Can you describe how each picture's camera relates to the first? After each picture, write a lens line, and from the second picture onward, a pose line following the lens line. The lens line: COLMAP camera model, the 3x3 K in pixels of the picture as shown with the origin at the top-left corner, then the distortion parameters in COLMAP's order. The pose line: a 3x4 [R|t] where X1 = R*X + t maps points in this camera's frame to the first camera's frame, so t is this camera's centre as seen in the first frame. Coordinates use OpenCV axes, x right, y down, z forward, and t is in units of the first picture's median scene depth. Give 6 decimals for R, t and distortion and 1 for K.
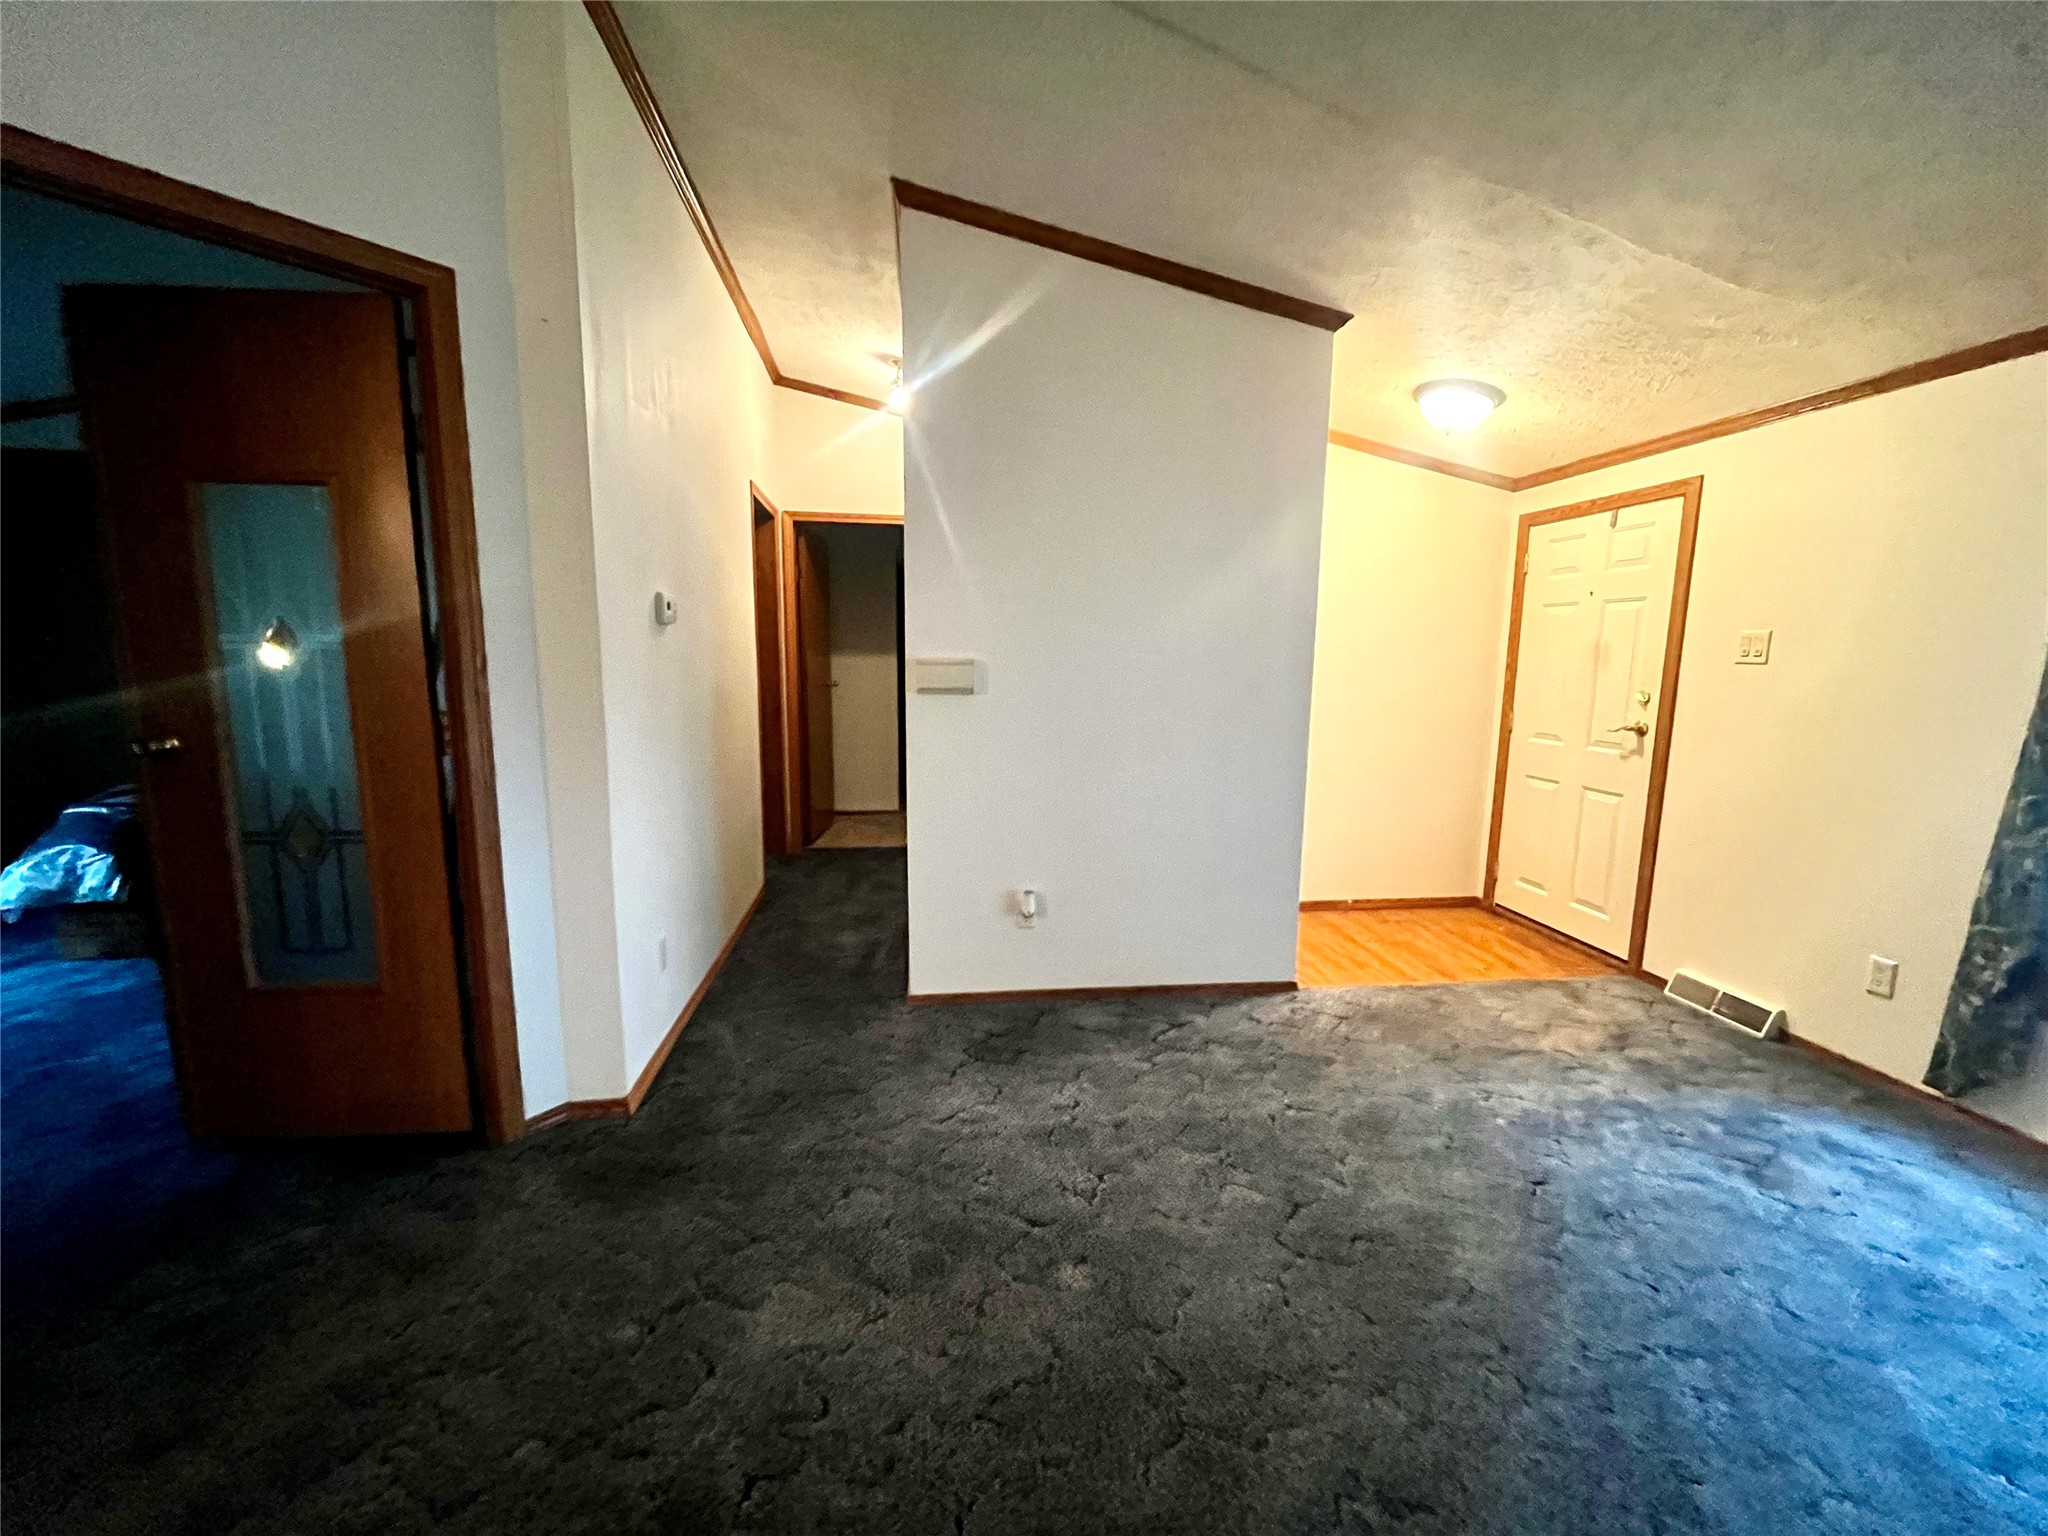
lens RADIAL K [[827.7, 0, 1014.6], [0, 827.7, 766.0], [0, 0, 1]] dist [0.003133, 0.000470]
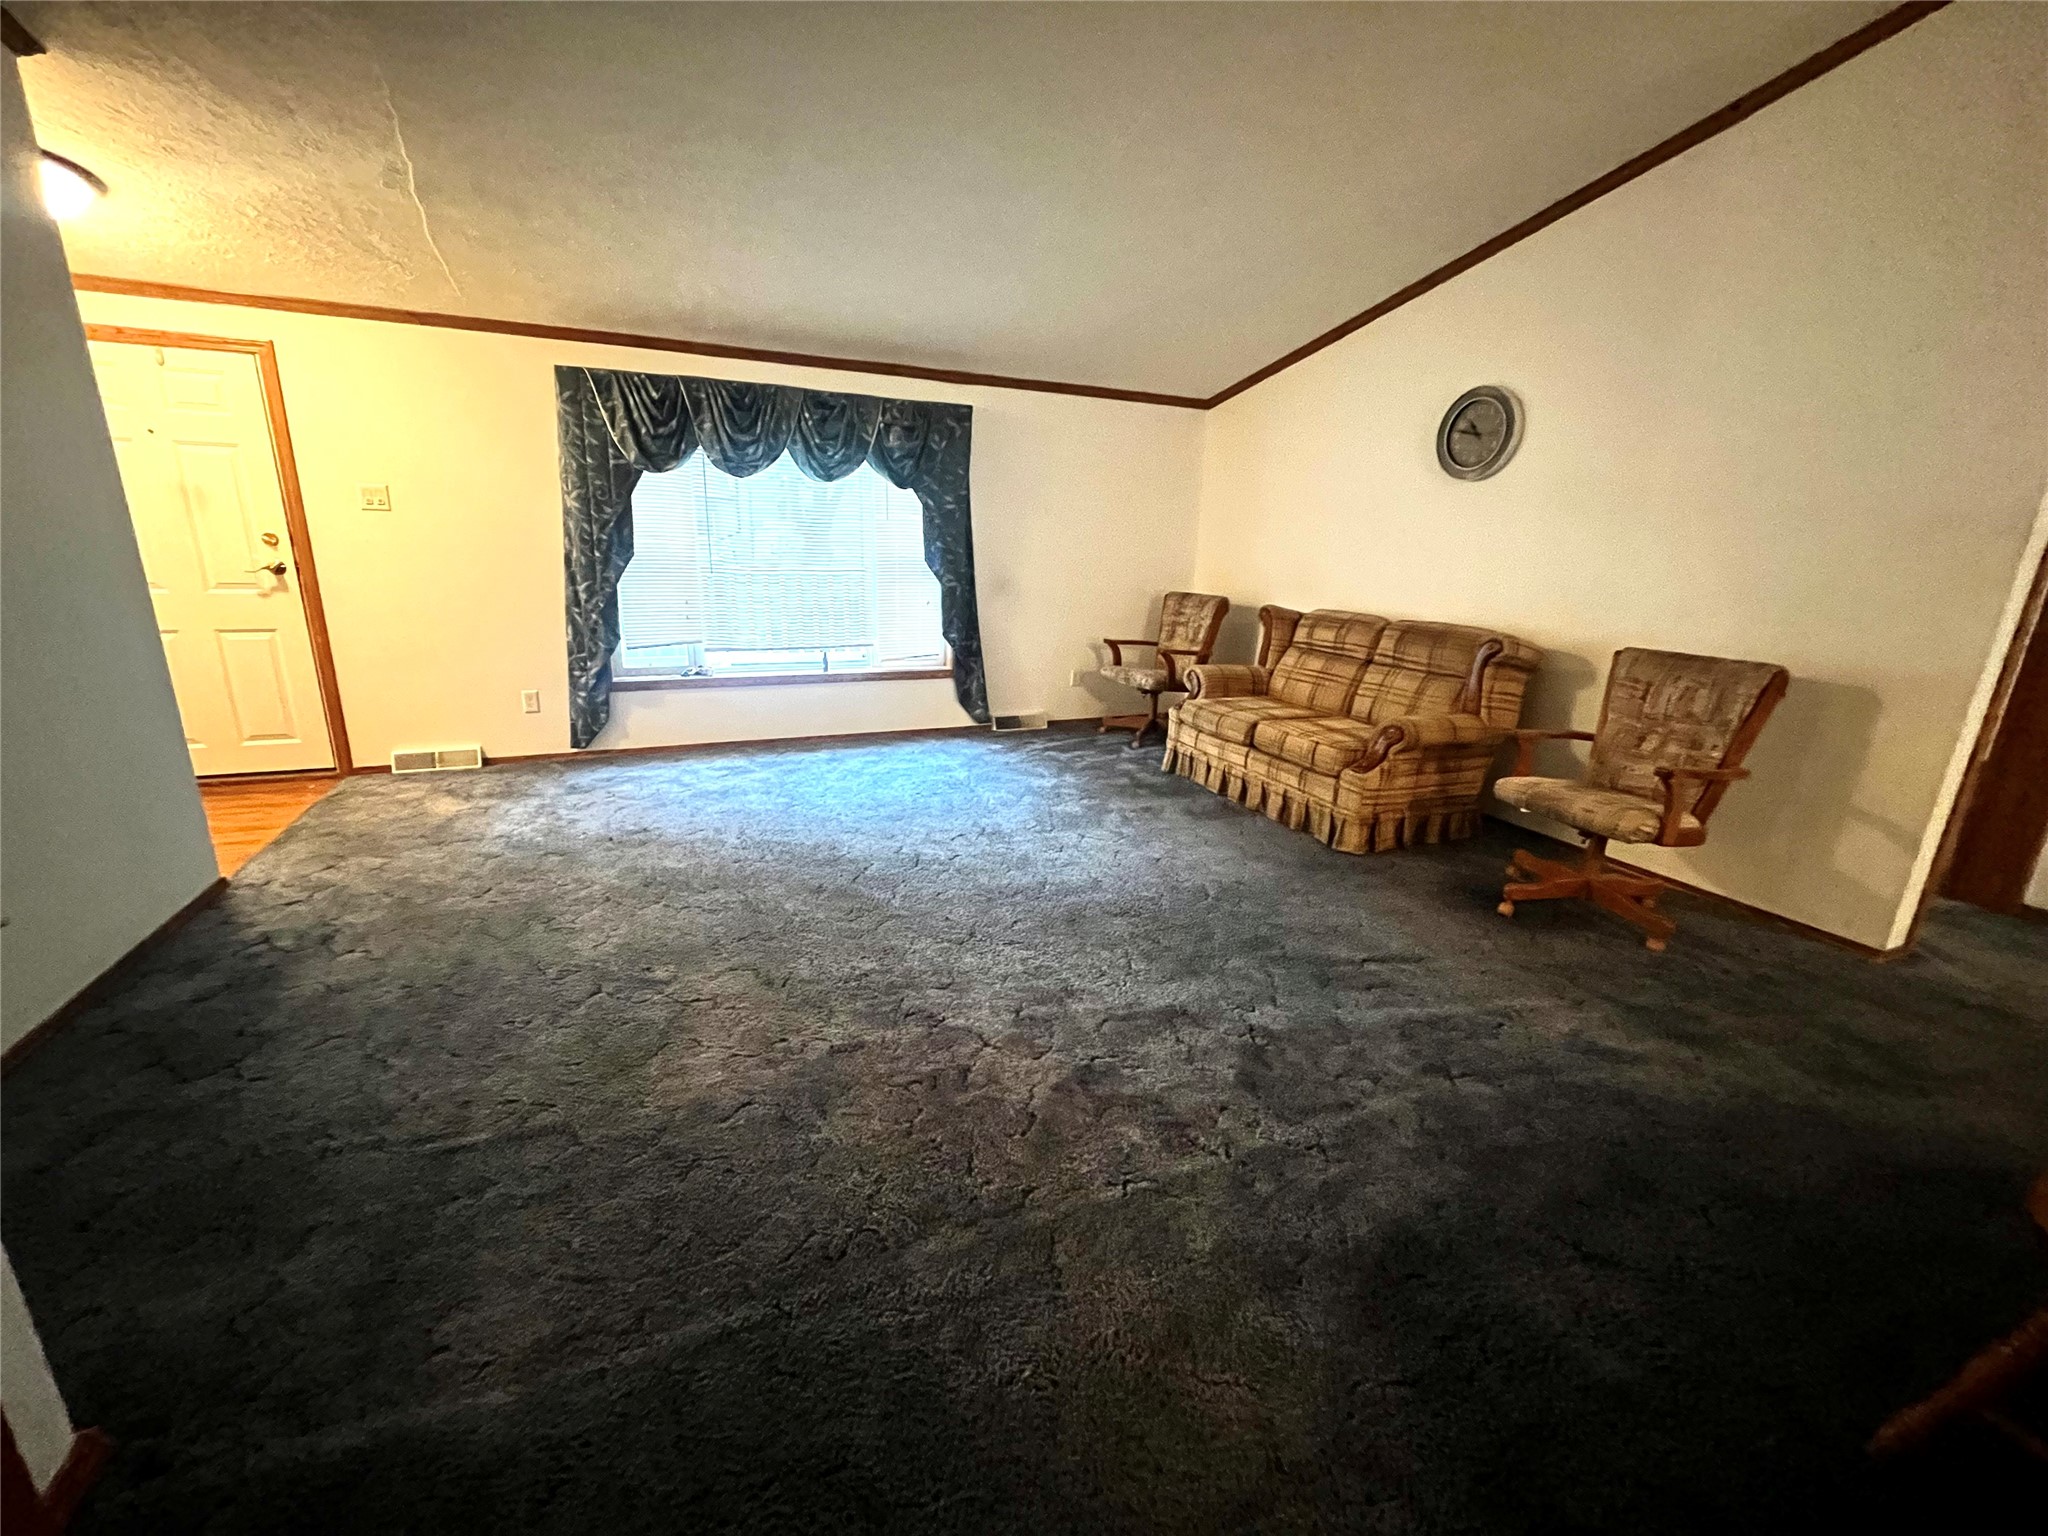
lens RADIAL K [[827.7, 0, 1017.4], [0, 827.7, 765.8], [0, 0, 1]] dist [0.003133, 0.000470]
pose [[-0.276744, -0.273686, 0.921145, -0.762870], [0.101970, 0.944808, 0.311352, -0.046433], [-0.955518, 0.180094, -0.233562, 0.416519]]
